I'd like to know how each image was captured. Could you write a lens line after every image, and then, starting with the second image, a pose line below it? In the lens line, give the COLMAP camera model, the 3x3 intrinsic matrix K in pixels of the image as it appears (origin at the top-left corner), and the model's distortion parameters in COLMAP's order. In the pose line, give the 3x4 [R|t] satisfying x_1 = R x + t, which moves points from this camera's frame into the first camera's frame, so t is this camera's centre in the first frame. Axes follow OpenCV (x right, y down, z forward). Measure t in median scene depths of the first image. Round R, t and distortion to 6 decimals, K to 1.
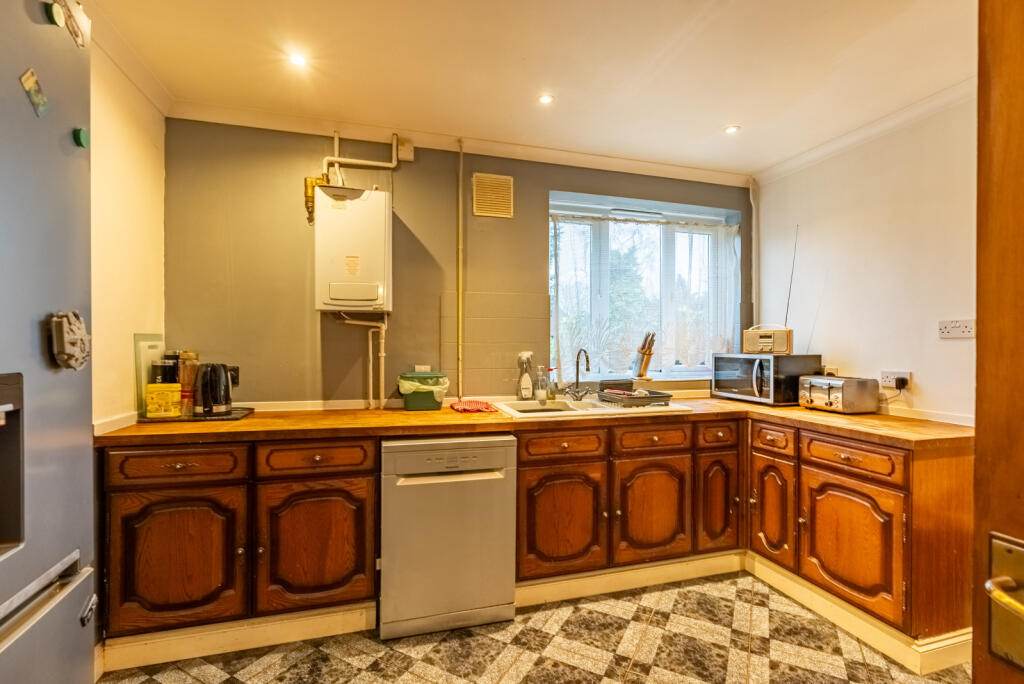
lens RADIAL K [[468.7, 0, 506.6], [0, 468.7, 344.5], [0, 0, 1]] dist [-0.010877, 0.001797]
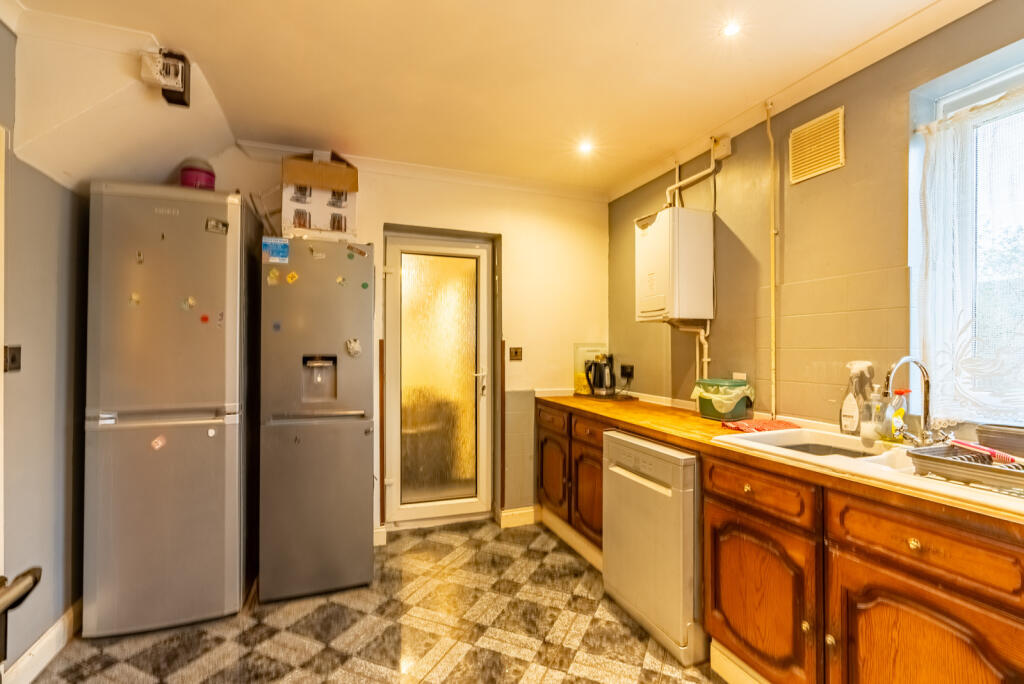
lens RADIAL K [[468.7, 0, 509.1], [0, 468.7, 342.6], [0, 0, 1]] dist [-0.010877, 0.001797]
pose [[0.070788, -0.015226, -0.997375, 0.776474], [-0.007508, 0.999847, -0.015797, 0.003869], [0.997463, 0.008606, 0.070663, 0.550556]]
